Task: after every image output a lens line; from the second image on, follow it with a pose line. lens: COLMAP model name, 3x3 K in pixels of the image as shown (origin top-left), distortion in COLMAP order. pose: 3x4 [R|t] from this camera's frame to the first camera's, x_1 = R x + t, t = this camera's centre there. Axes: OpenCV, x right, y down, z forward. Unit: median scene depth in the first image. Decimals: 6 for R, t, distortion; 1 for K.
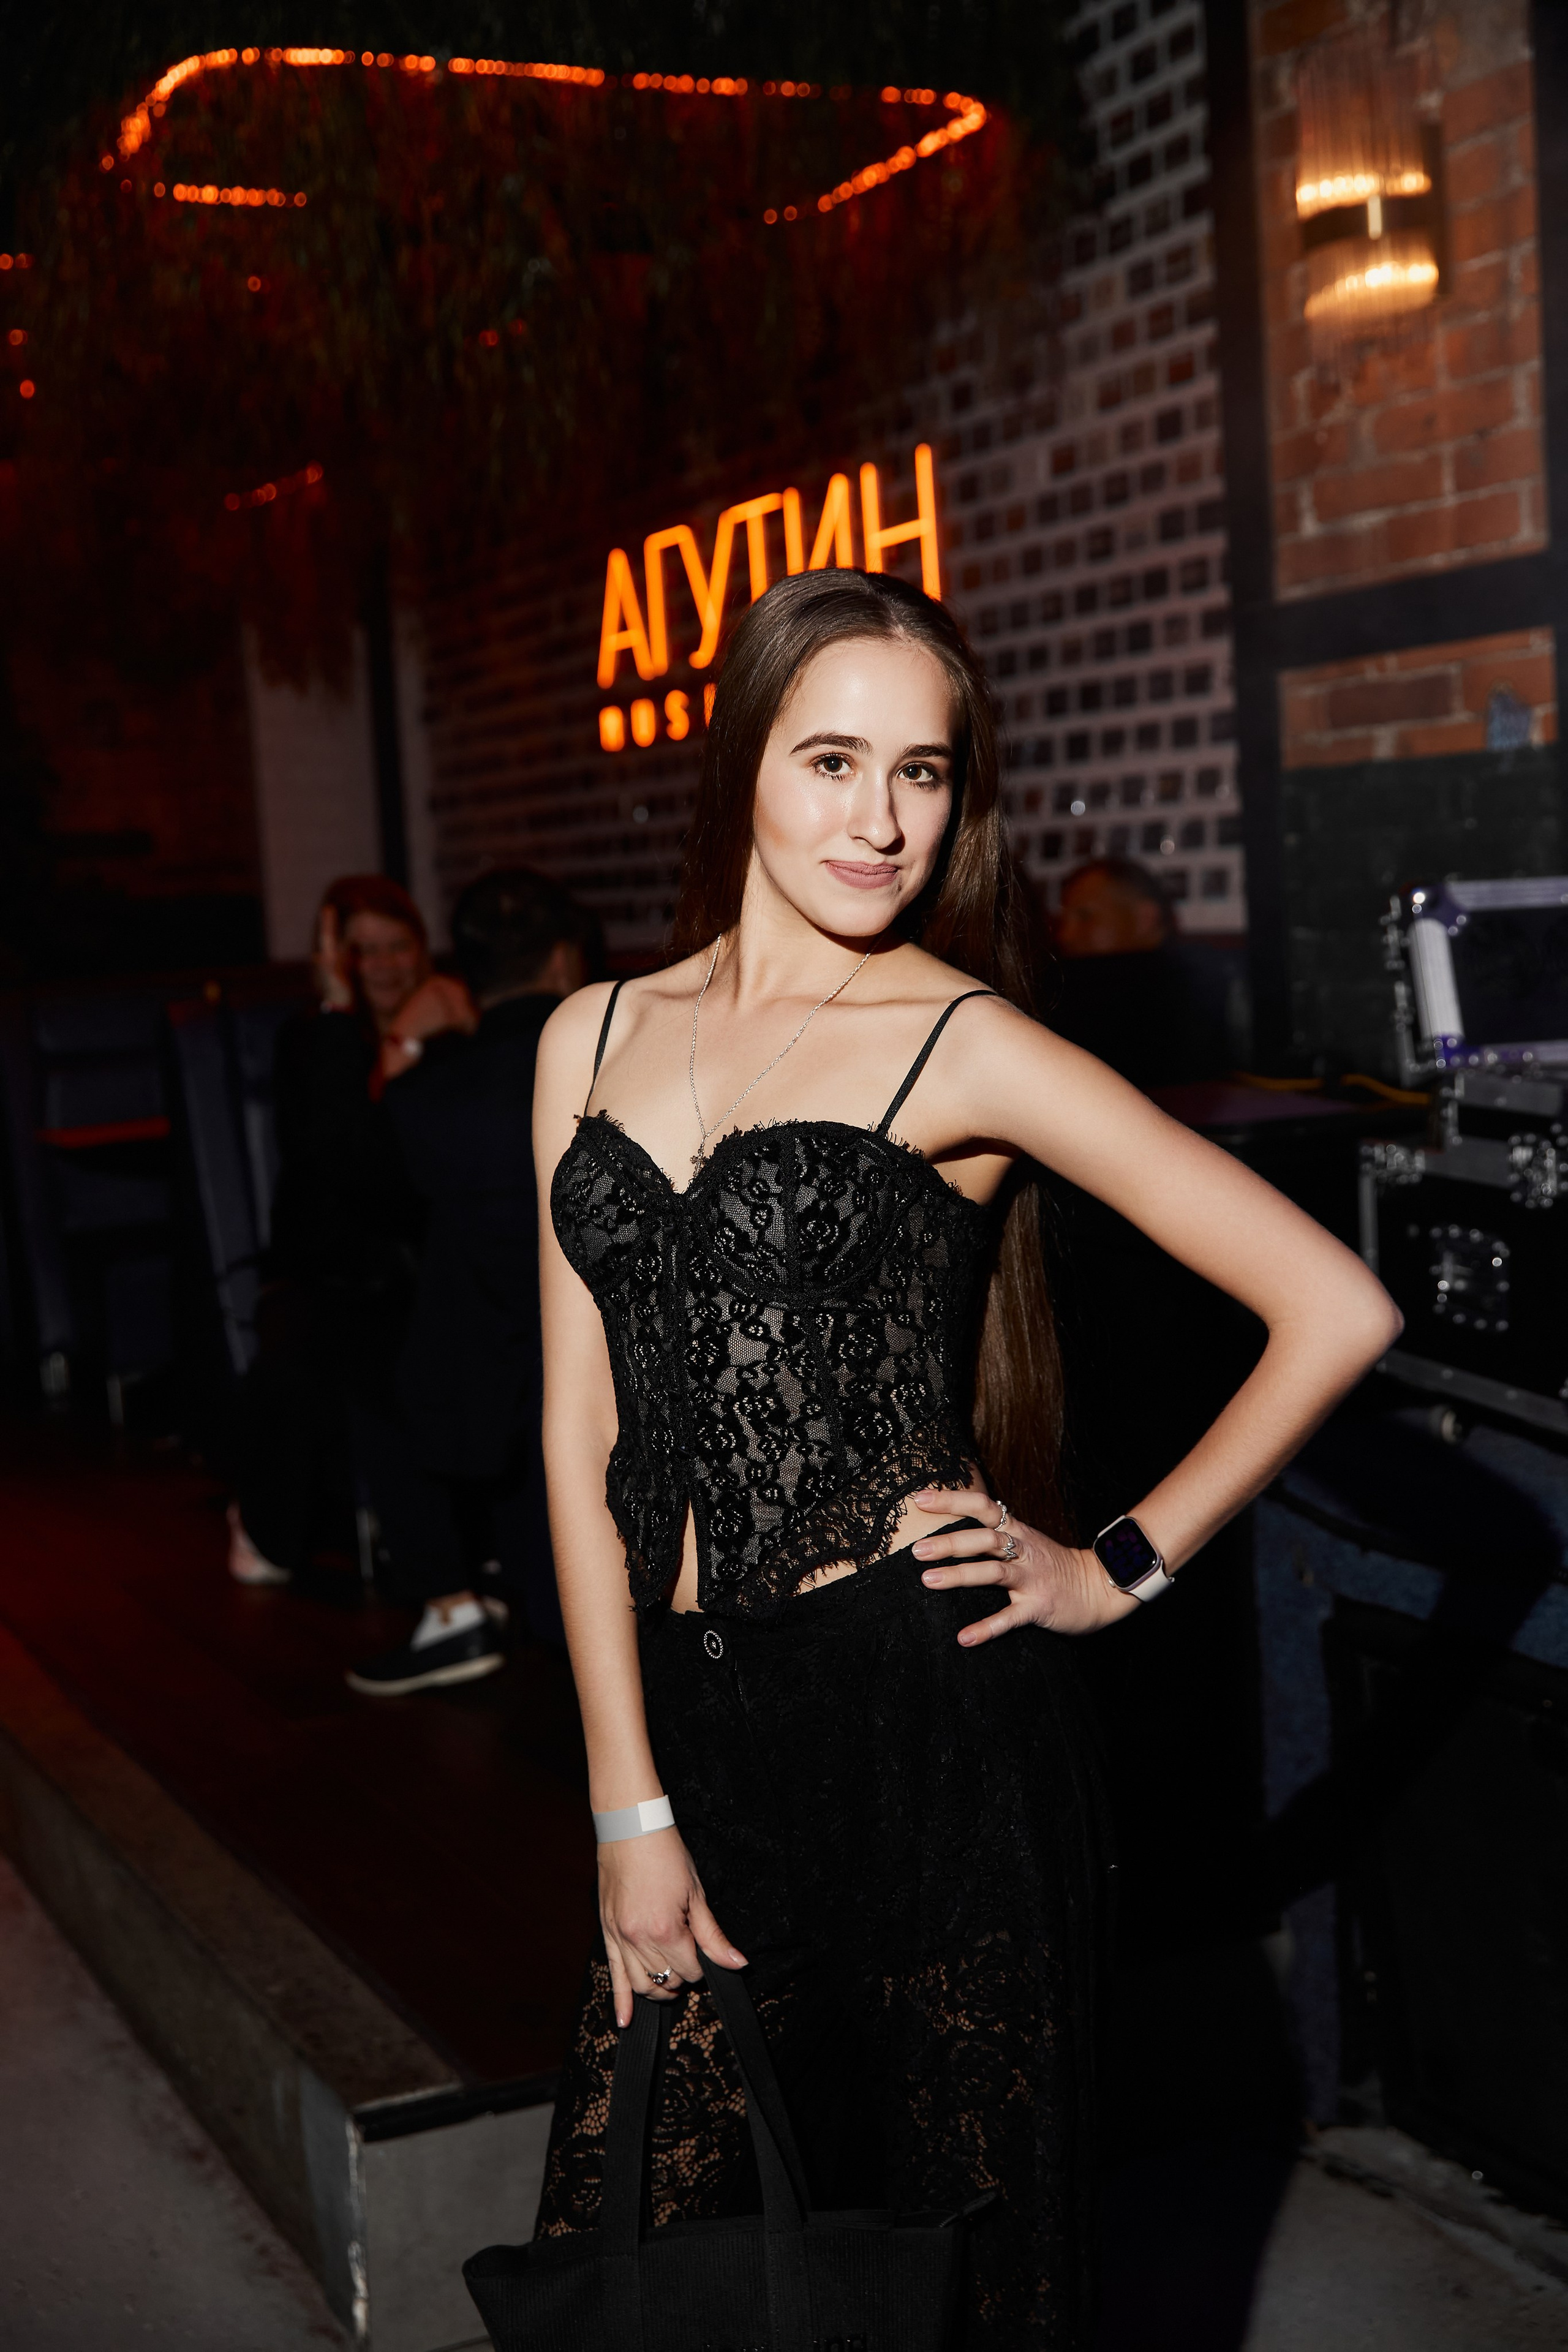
lens RADIAL K [[3023.9, 0, 795.6], [0, 3023.9, 1158.4], [0, 0, 1]] dist [0.117857, 0.000000]
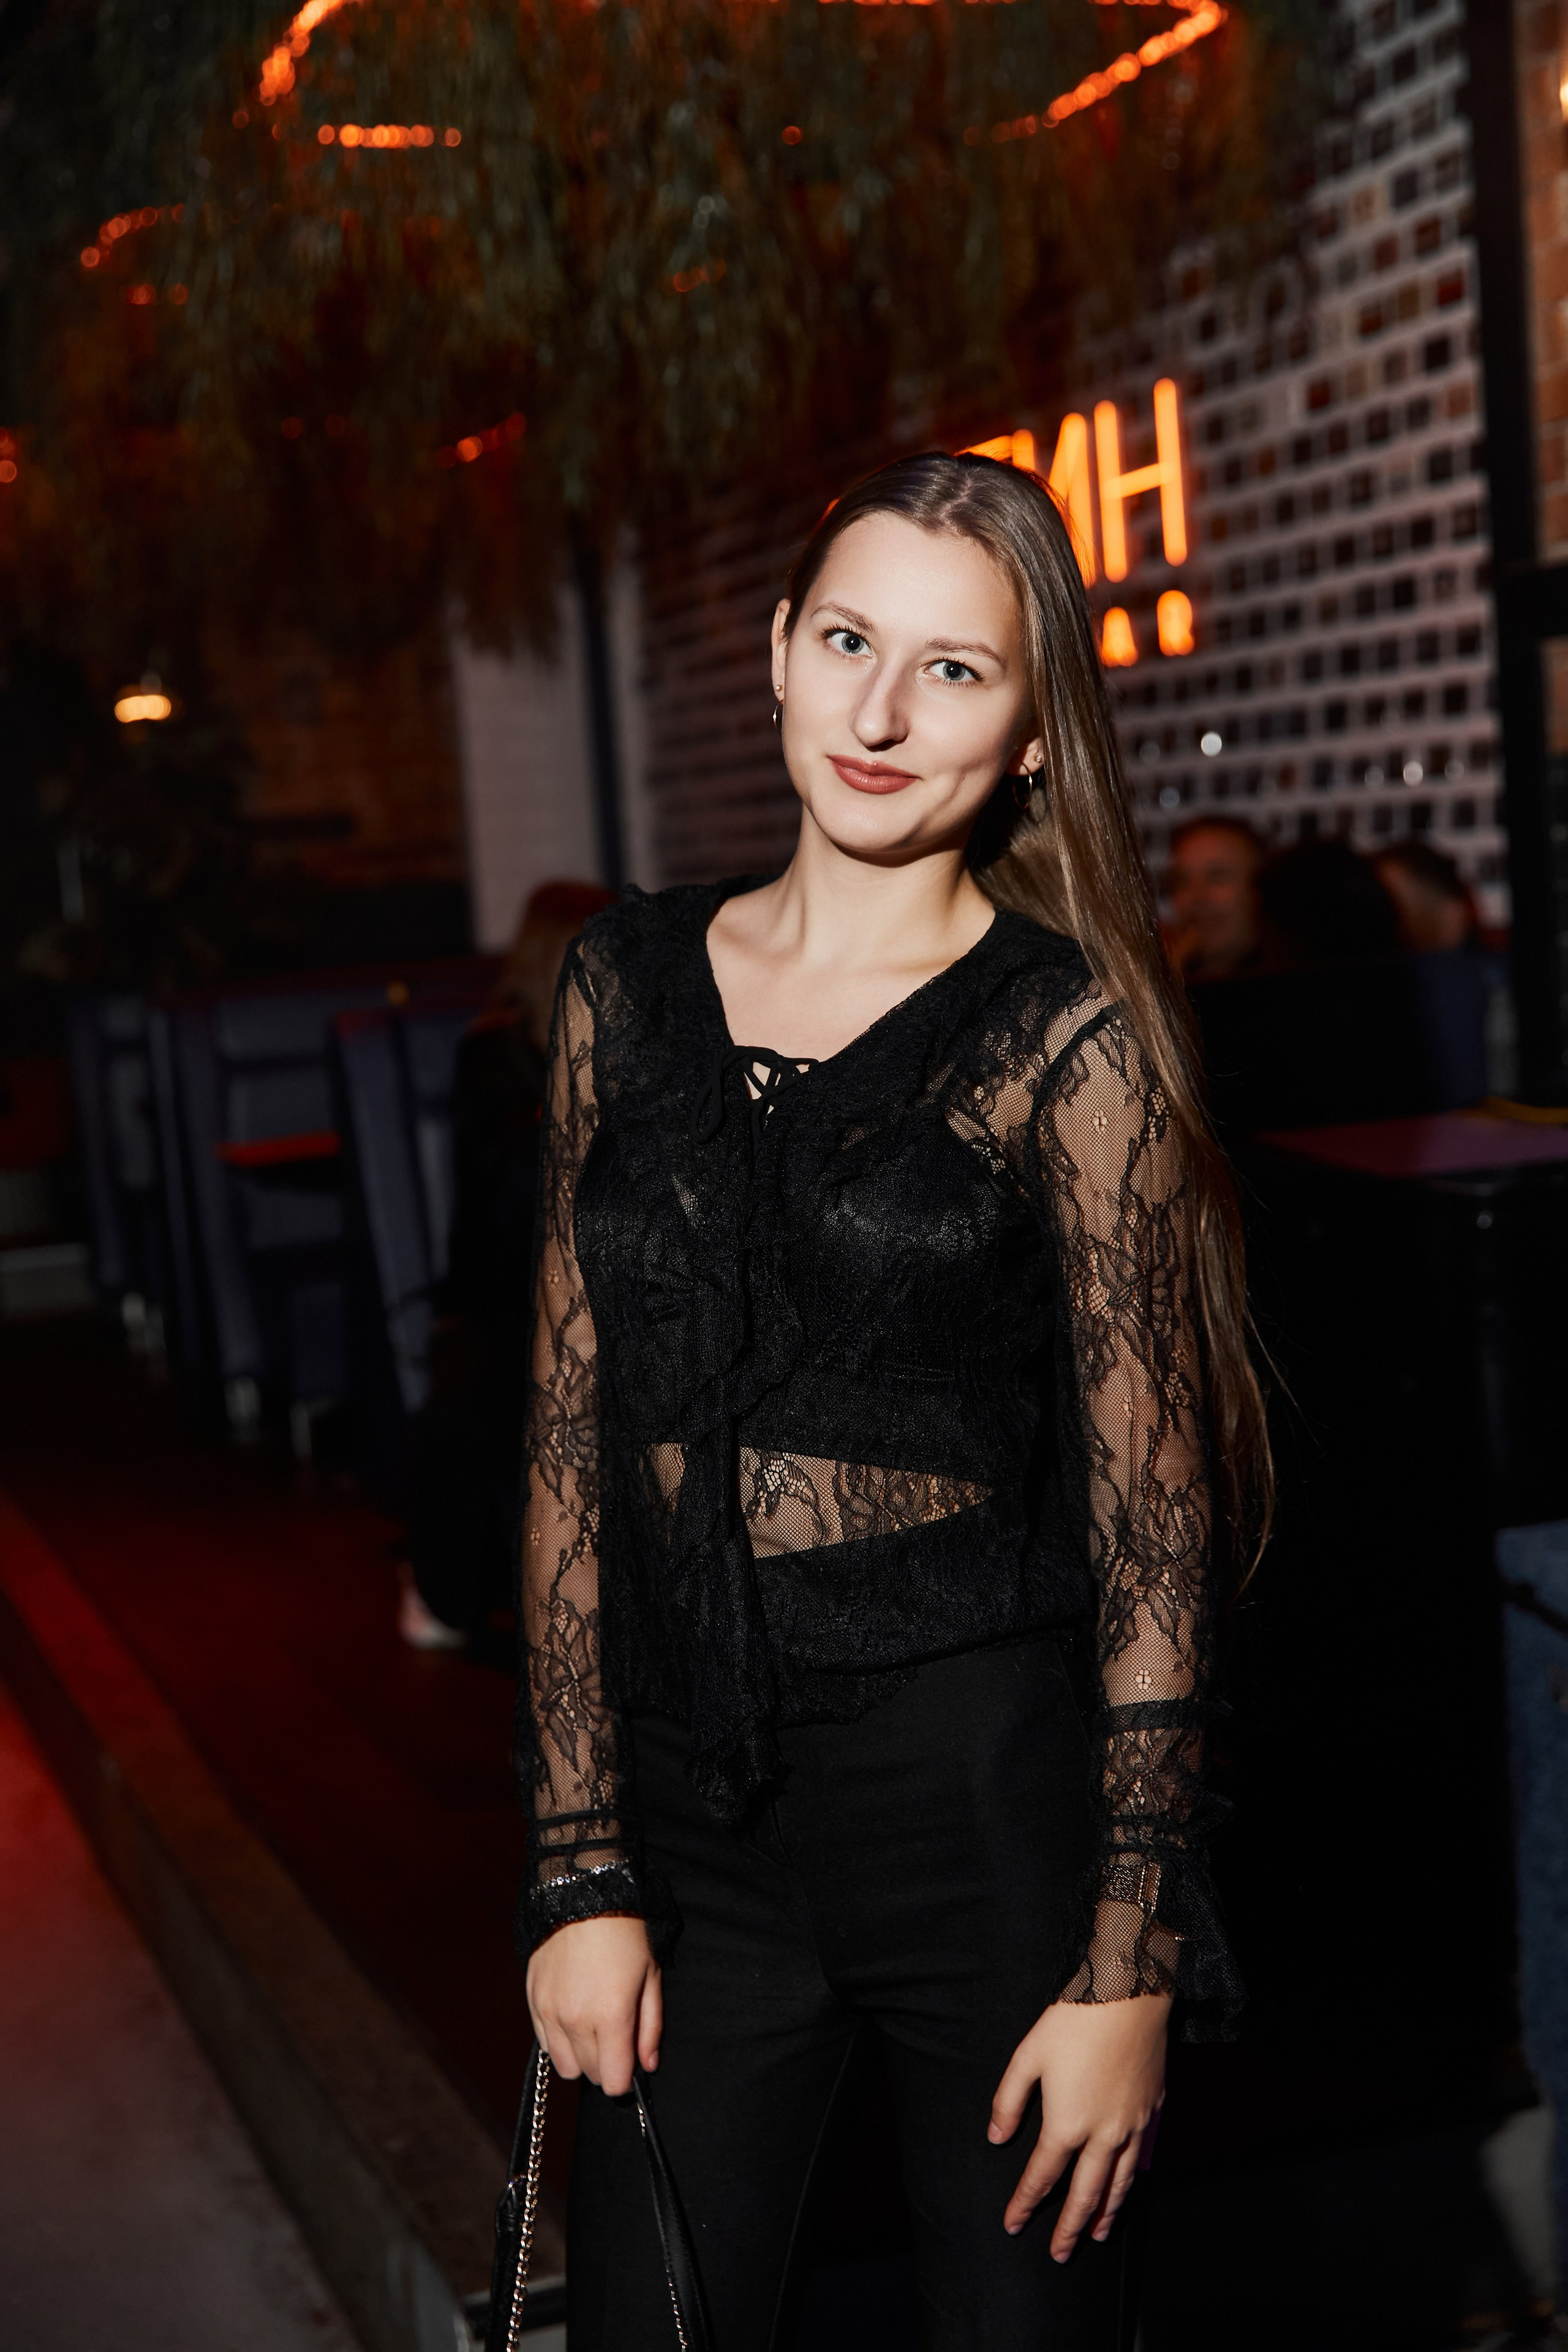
lens RADIAL K [[3195.4, 0, 786.2], [0, 3195.4, 1159.7], [0, 0, 1]] dist [0.124580, 0.000000]
pose [[0.995599, -0.003863, -0.093638, 0.025956], [0.004889, 0.999931, 0.010727, -0.020550], [0.093590, -0.011138, 0.995549, 0.050977]]
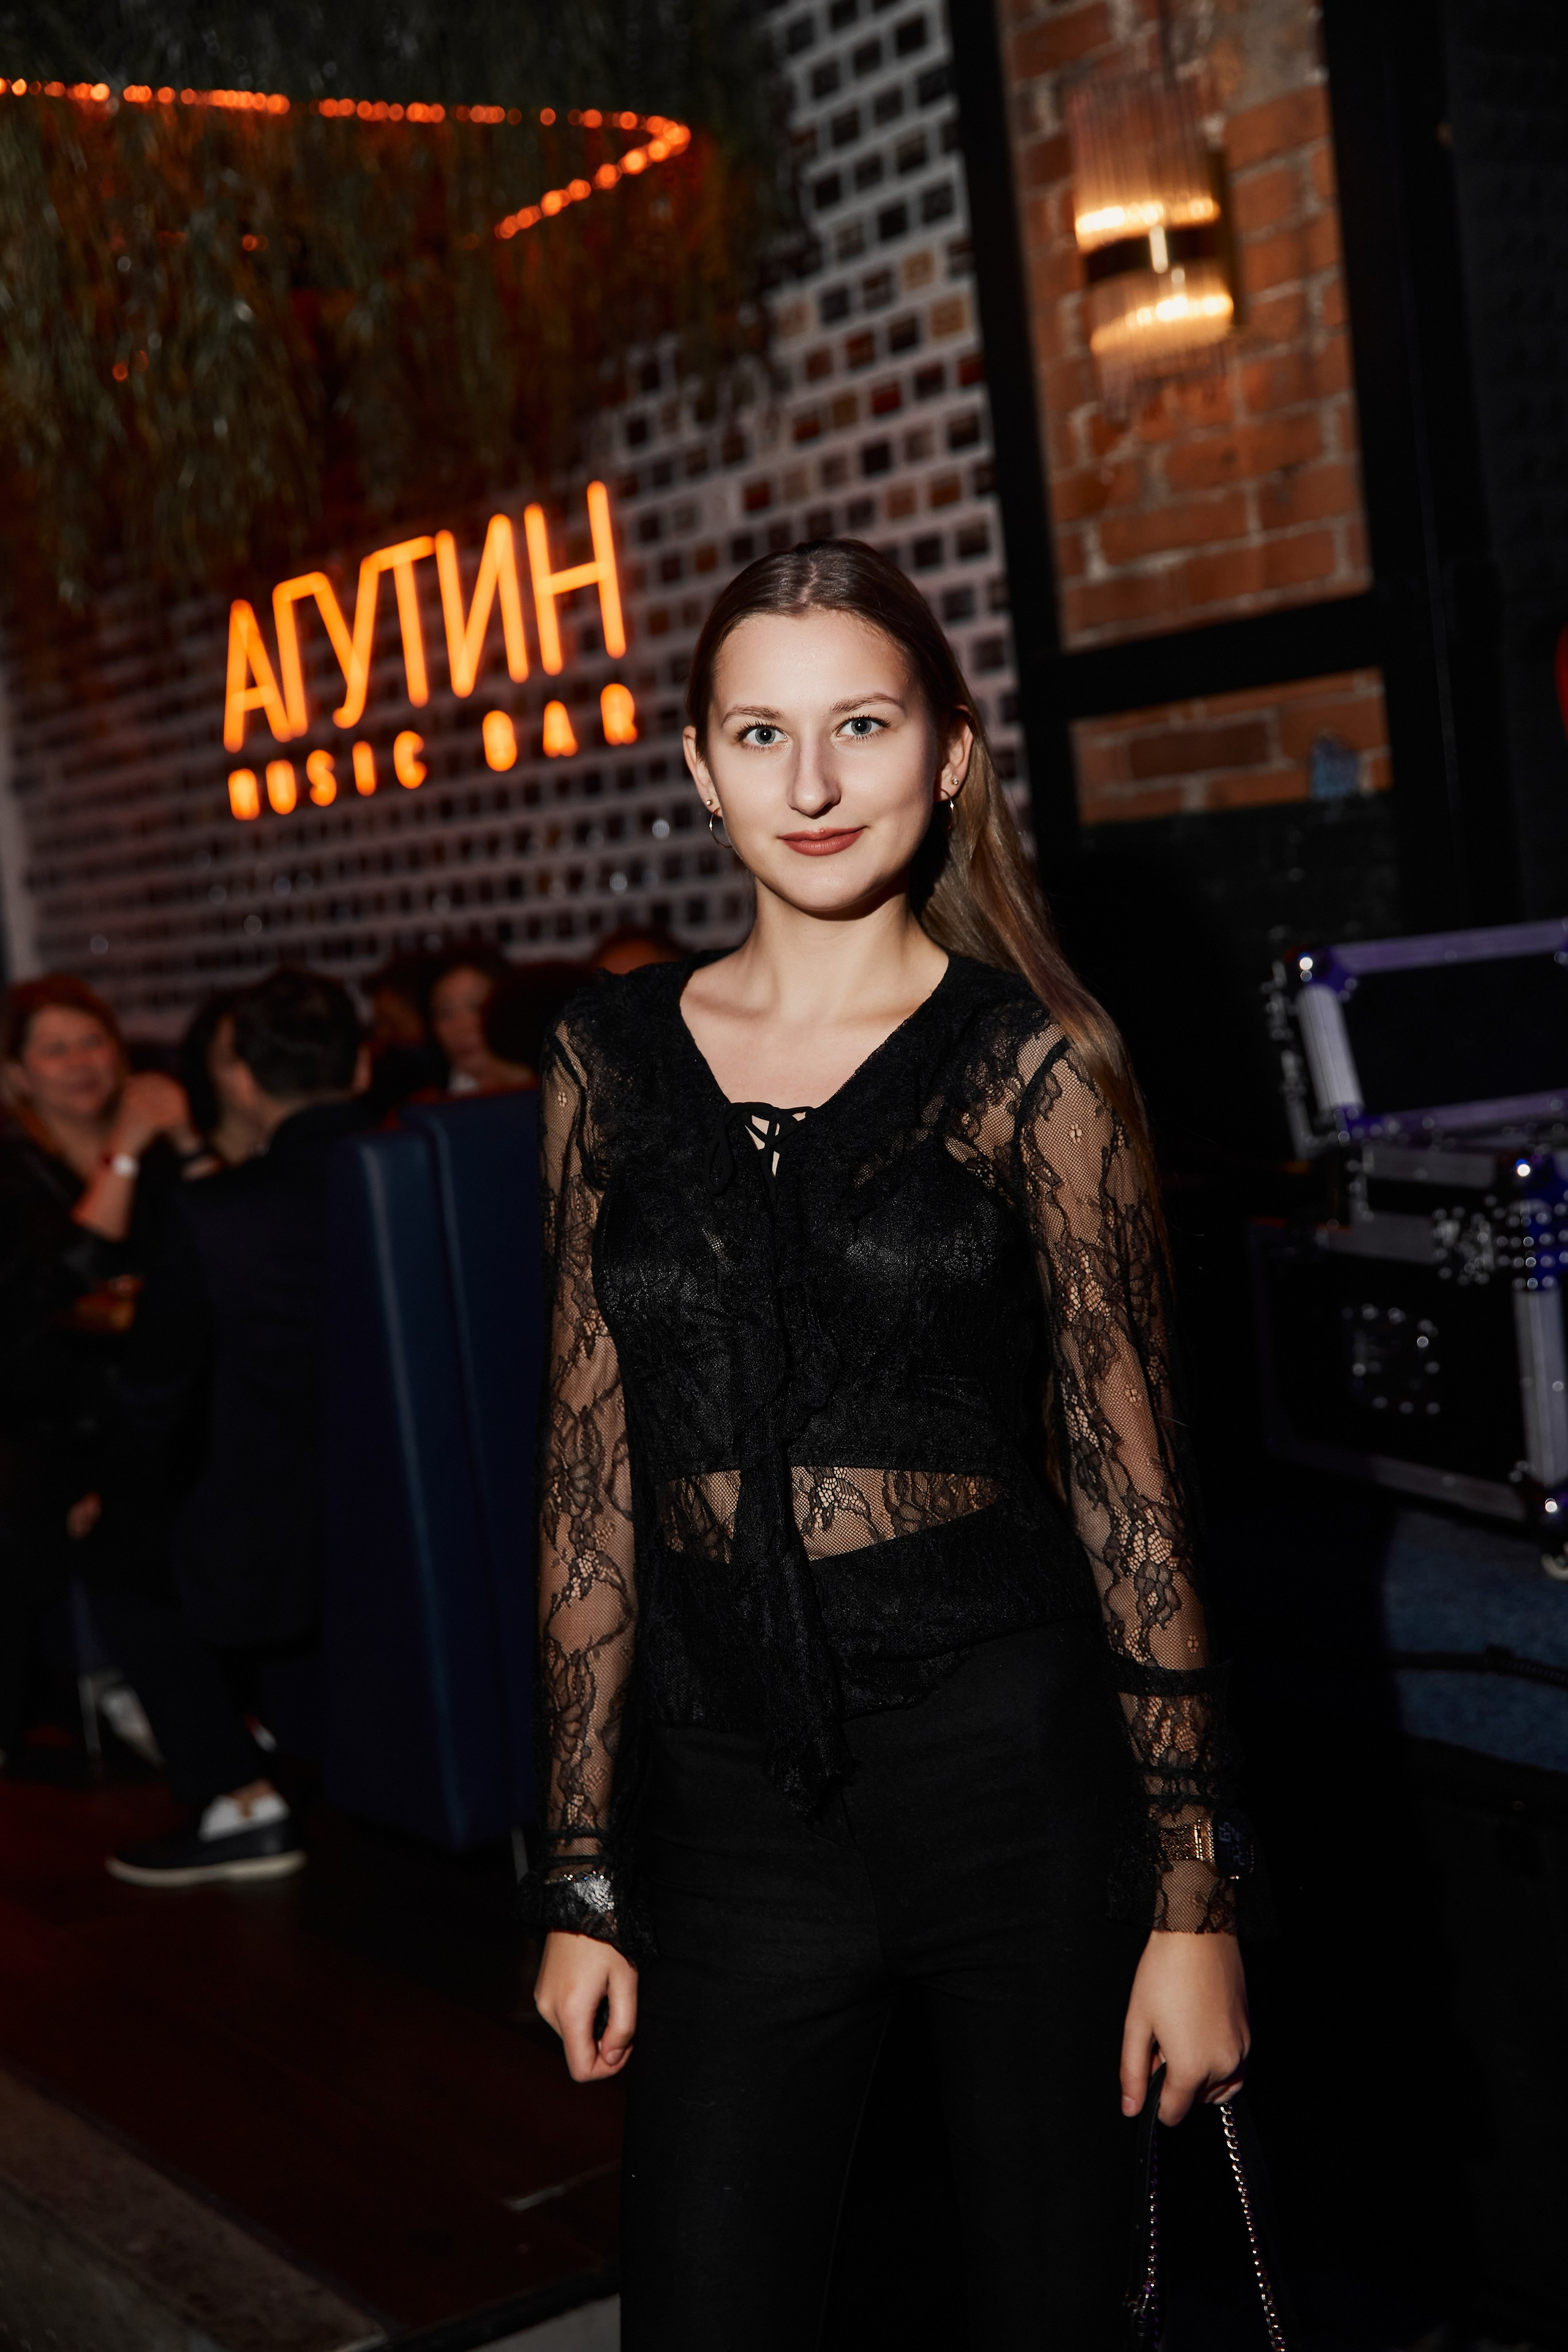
lens RADIAL K [[3195.4, 0, 776.1], [0, 3195.4, 1176.2], [0, 0, 1]] dist [0.124580, 0.000000]
pose [[0.988533, -0.062355, 0.137530, -0.072705], [0.063719, 0.997952, -0.005537, -0.017474], [-0.136903, 0.014236, 0.990482, 0.021528]]
